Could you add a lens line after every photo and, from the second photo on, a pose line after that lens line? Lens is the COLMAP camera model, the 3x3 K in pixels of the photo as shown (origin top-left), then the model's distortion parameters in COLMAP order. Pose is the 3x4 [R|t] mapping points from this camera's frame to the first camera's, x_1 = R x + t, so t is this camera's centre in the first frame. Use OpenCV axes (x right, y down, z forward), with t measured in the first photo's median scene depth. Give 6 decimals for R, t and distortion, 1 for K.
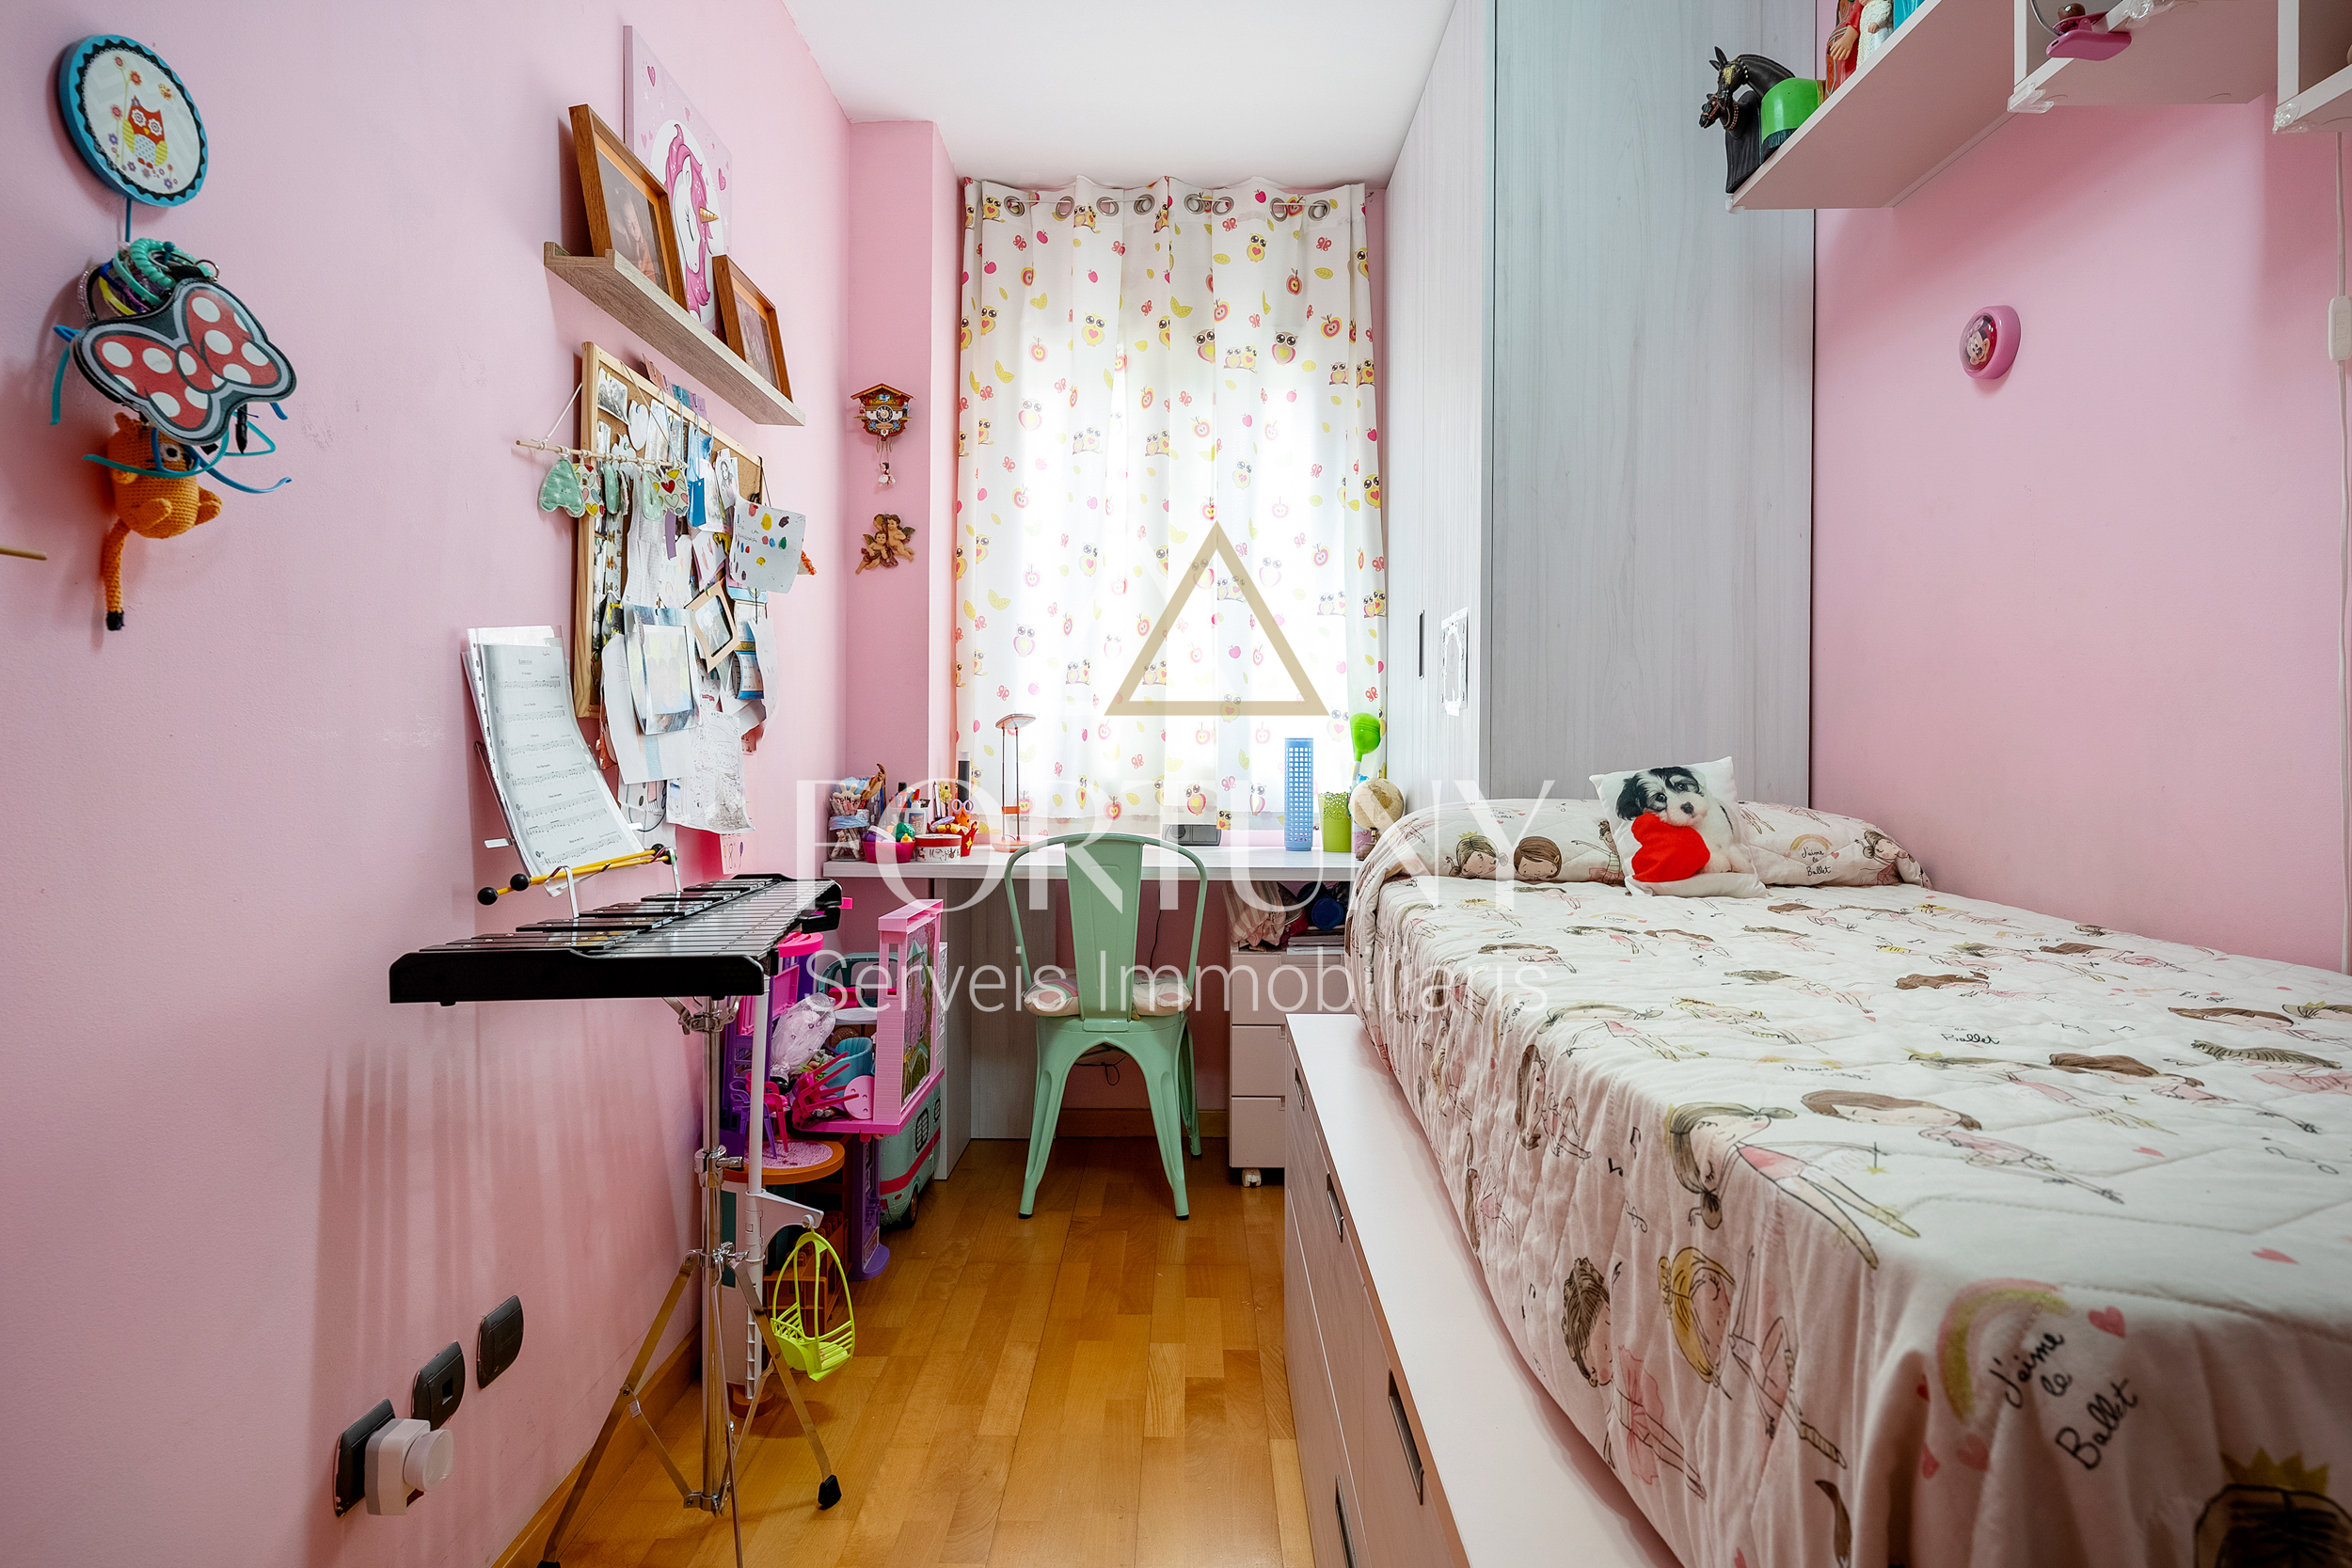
lens RADIAL K [[1275.7, 0, 1188.3], [0, 1275.7, 740.9], [0, 0, 1]] dist [0.001834, -0.001434]
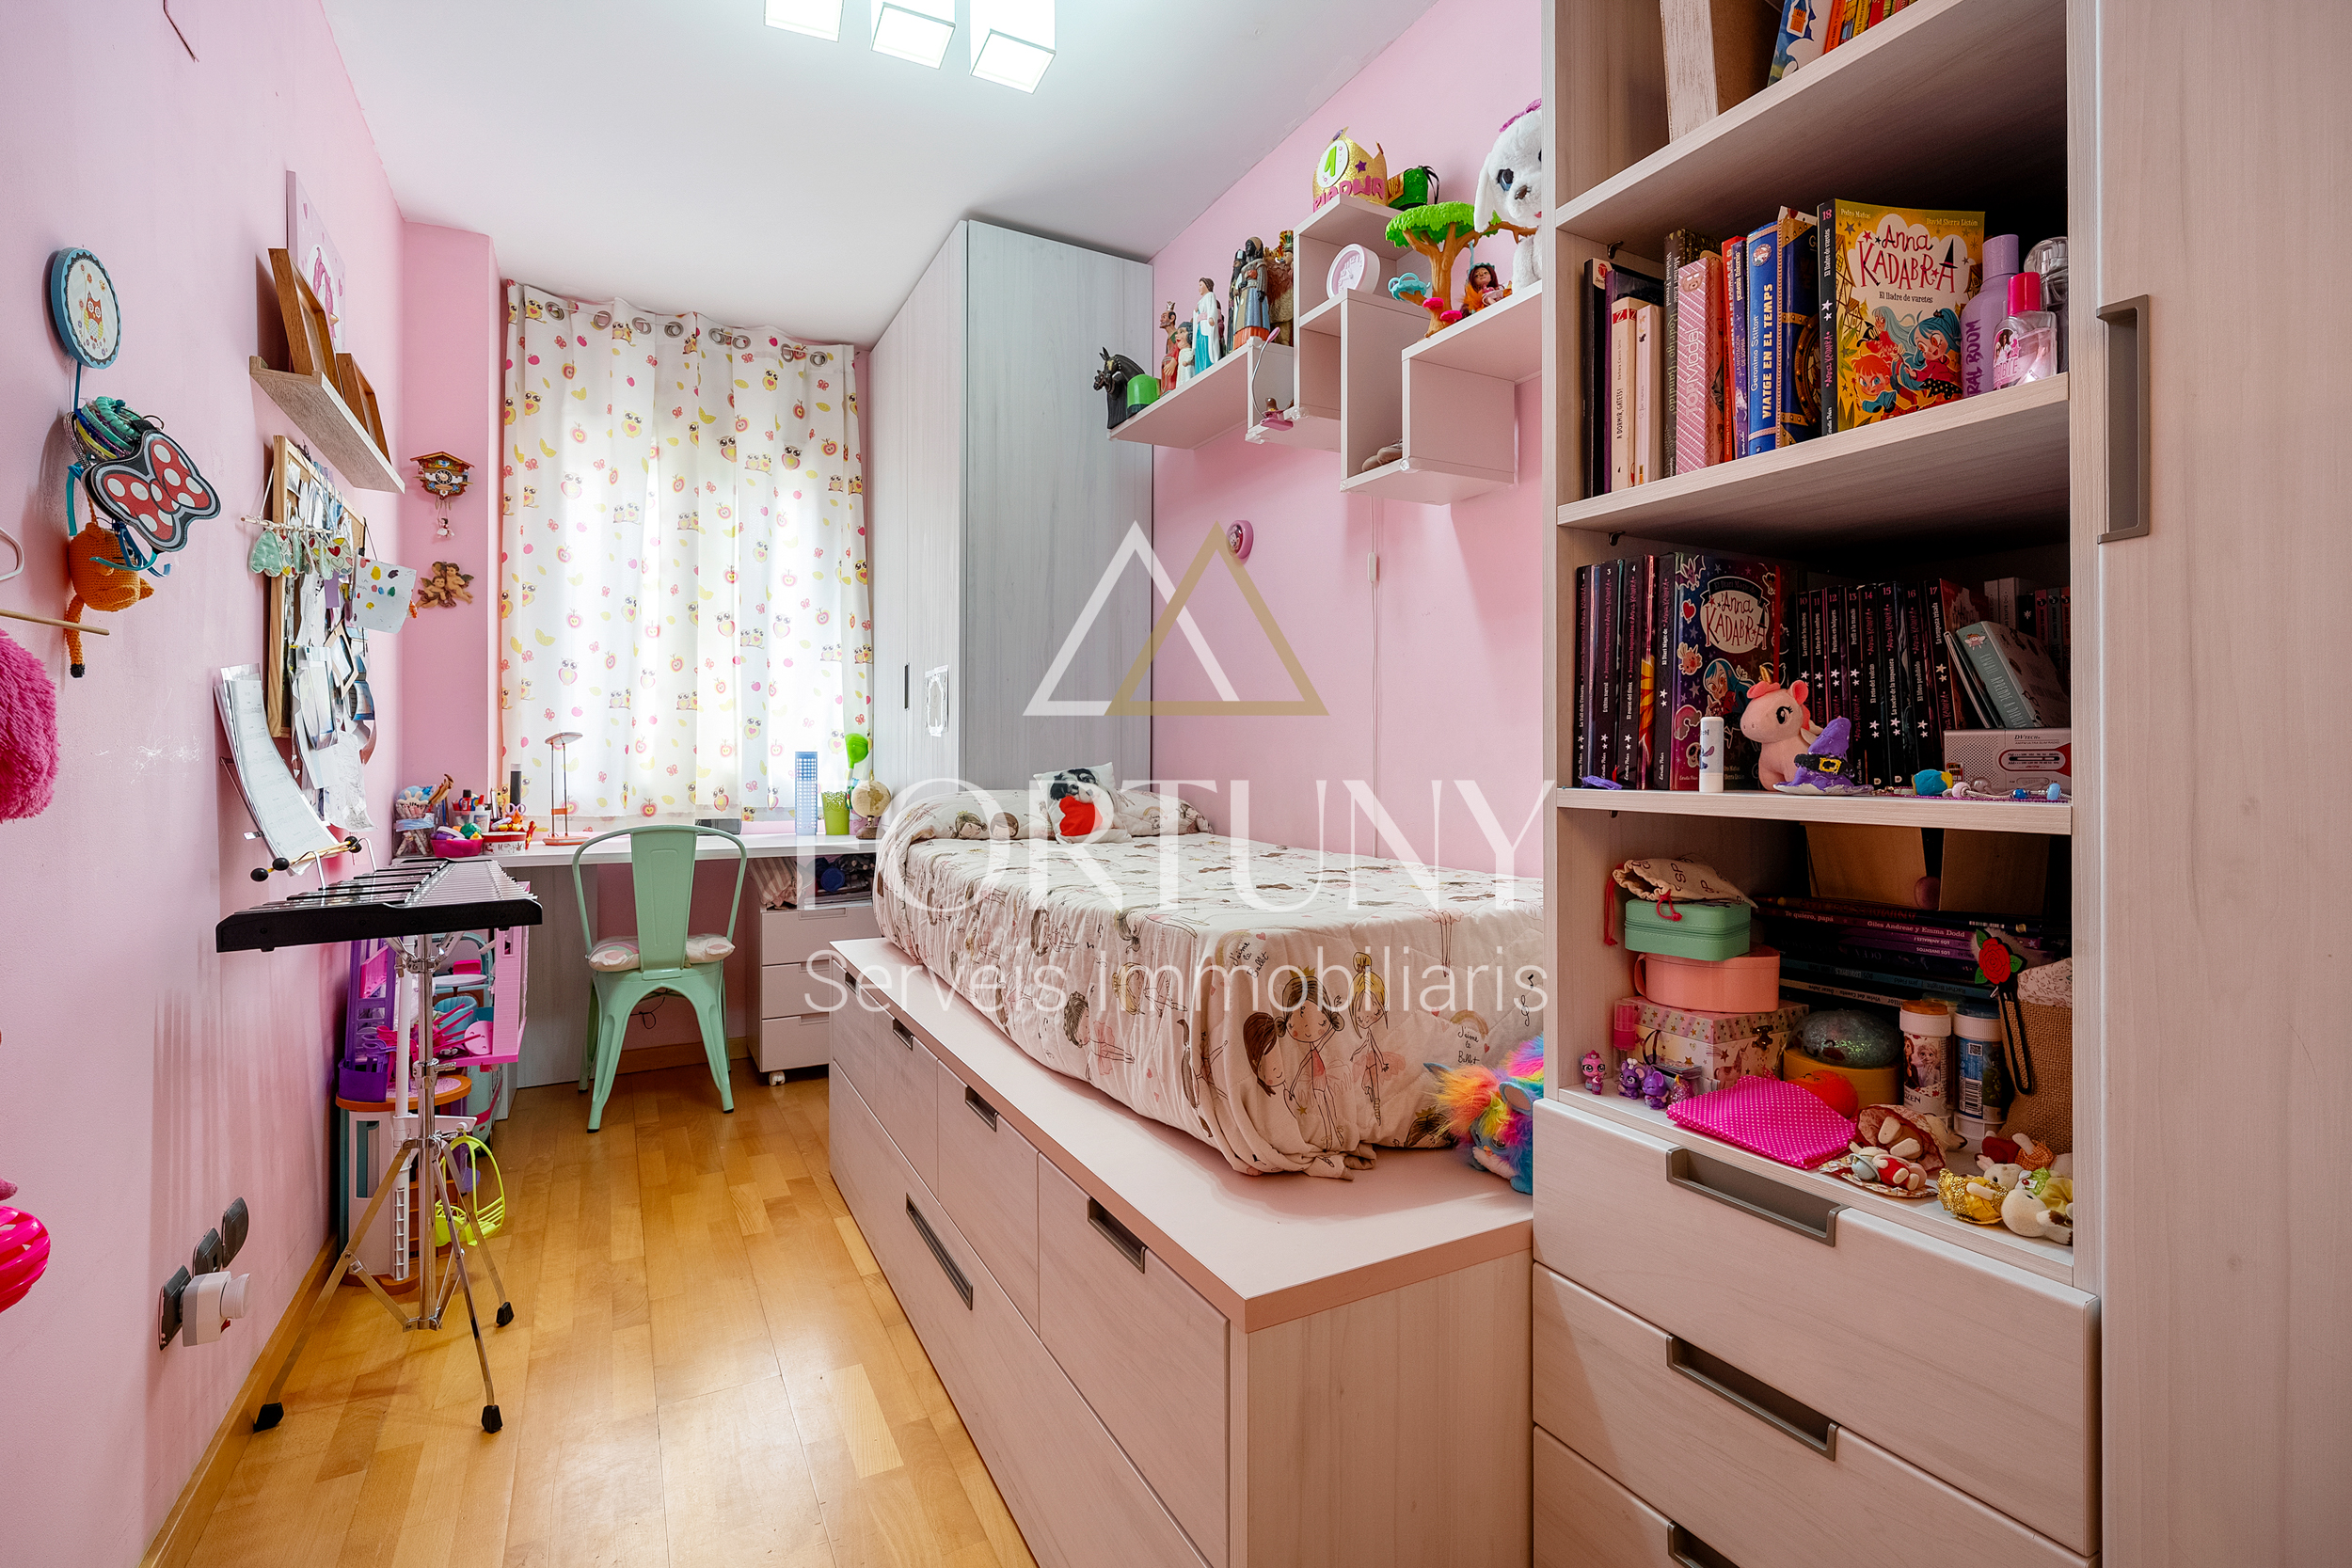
lens RADIAL K [[1044.3, 0, 1175.1], [0, 1044.3, 770.0], [0, 0, 1]] dist [0.001190, 0.000005]
pose [[0.882073, -0.010569, 0.470995, -0.155207], [0.002762, 0.999847, 0.017264, -0.001202], [-0.471106, -0.013928, 0.881967, -0.267355]]
